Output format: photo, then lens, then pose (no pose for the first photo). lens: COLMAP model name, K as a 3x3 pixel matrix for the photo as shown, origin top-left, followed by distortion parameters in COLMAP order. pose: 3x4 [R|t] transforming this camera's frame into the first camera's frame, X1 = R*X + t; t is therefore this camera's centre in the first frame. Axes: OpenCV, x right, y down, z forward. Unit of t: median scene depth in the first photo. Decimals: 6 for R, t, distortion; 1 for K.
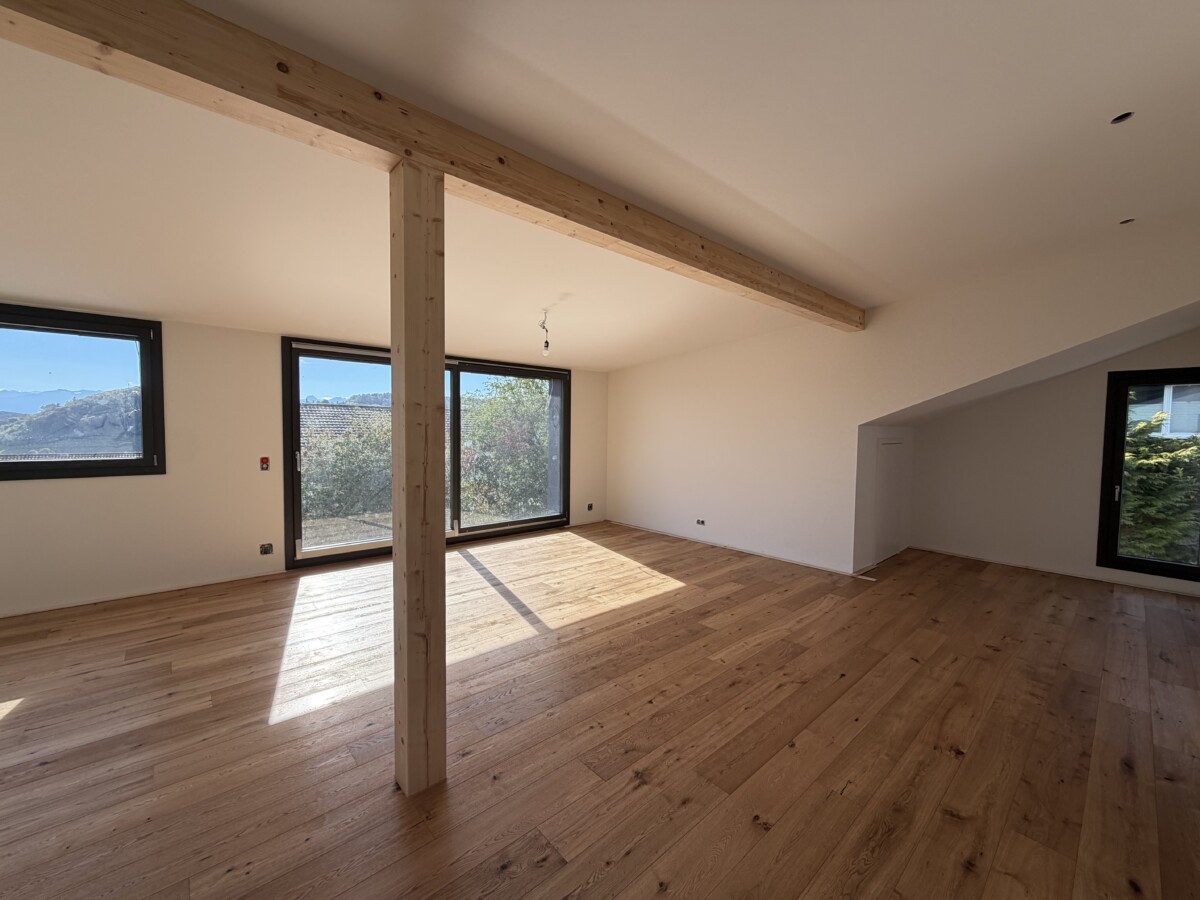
lens RADIAL K [[478.7, 0, 597.2], [0, 478.7, 449.6], [0, 0, 1]] dist [-0.001261, 0.000250]
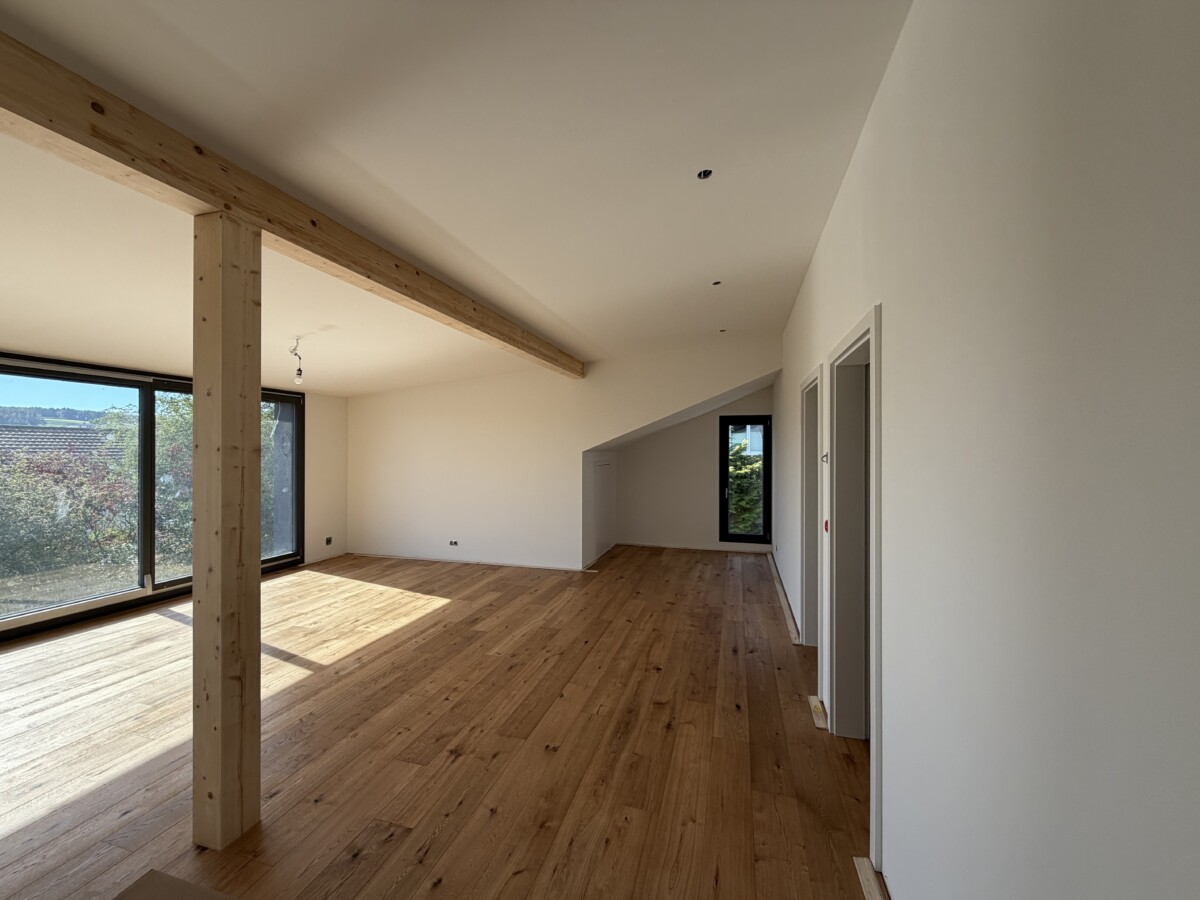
lens RADIAL K [[478.7, 0, 597.2], [0, 478.7, 449.6], [0, 0, 1]] dist [-0.001261, 0.000250]
pose [[0.846813, -0.009651, 0.531804, -0.165484], [0.033057, 0.998858, -0.034510, -0.018632], [-0.530863, 0.046803, 0.846164, -0.171474]]
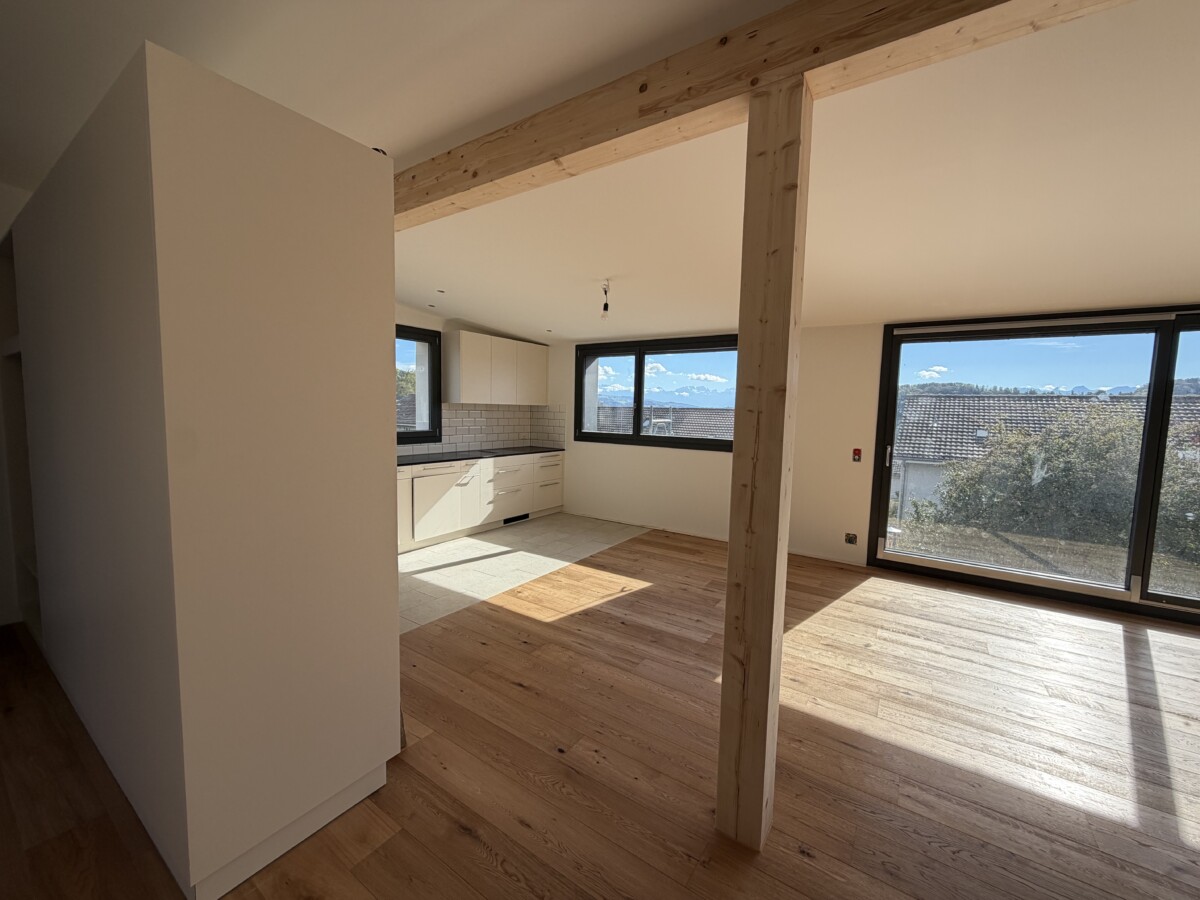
lens RADIAL K [[478.7, 0, 597.2], [0, 478.7, 449.6], [0, 0, 1]] dist [-0.001261, 0.000250]
pose [[0.243472, 0.075878, -0.966935, 0.234470], [-0.066091, 0.995916, 0.061510, -0.012581], [0.967654, 0.048930, 0.247492, 0.342210]]
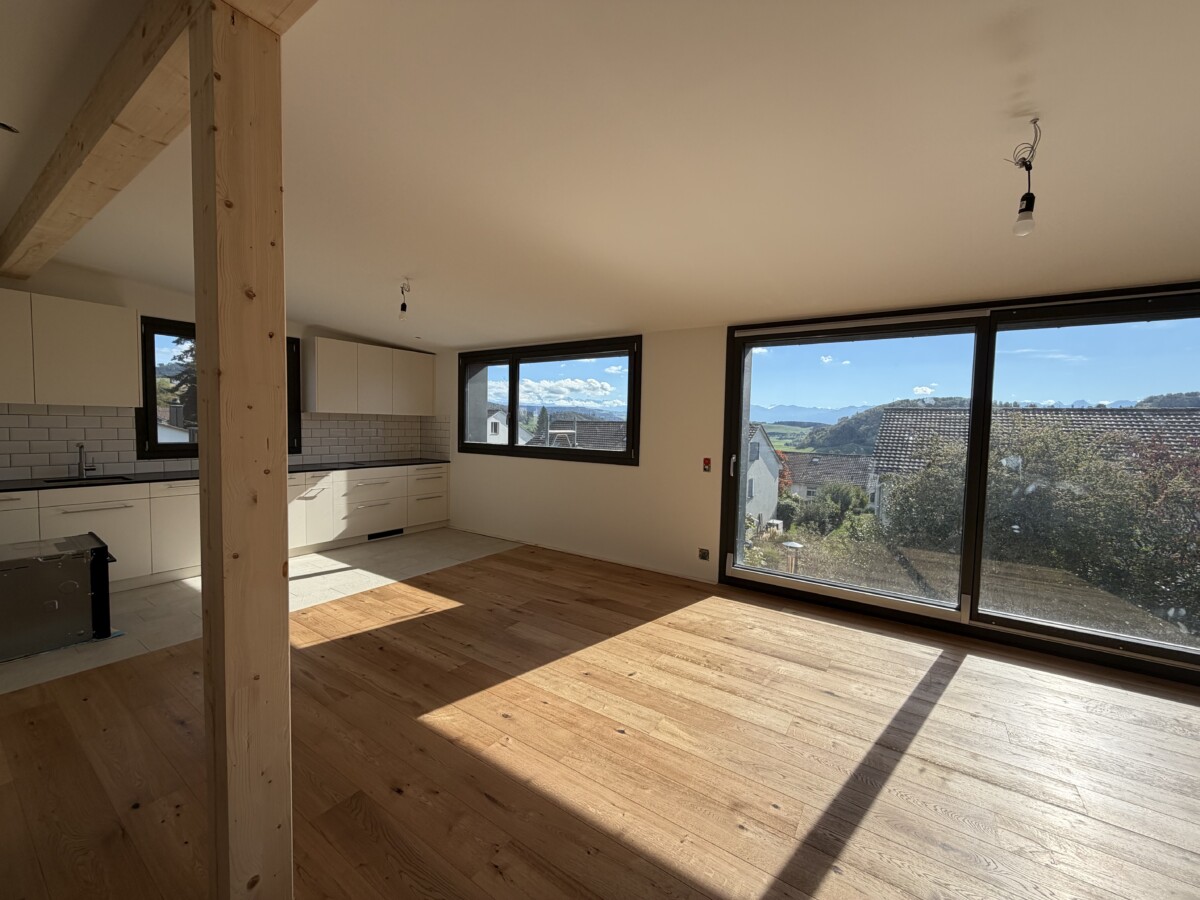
lens RADIAL K [[478.7, 0, 597.2], [0, 478.7, 449.6], [0, 0, 1]] dist [-0.001261, 0.000250]
pose [[0.241969, 0.044281, -0.969273, 0.274534], [-0.062913, 0.997572, 0.029868, -0.024461], [0.968242, 0.053752, 0.244168, 0.871581]]
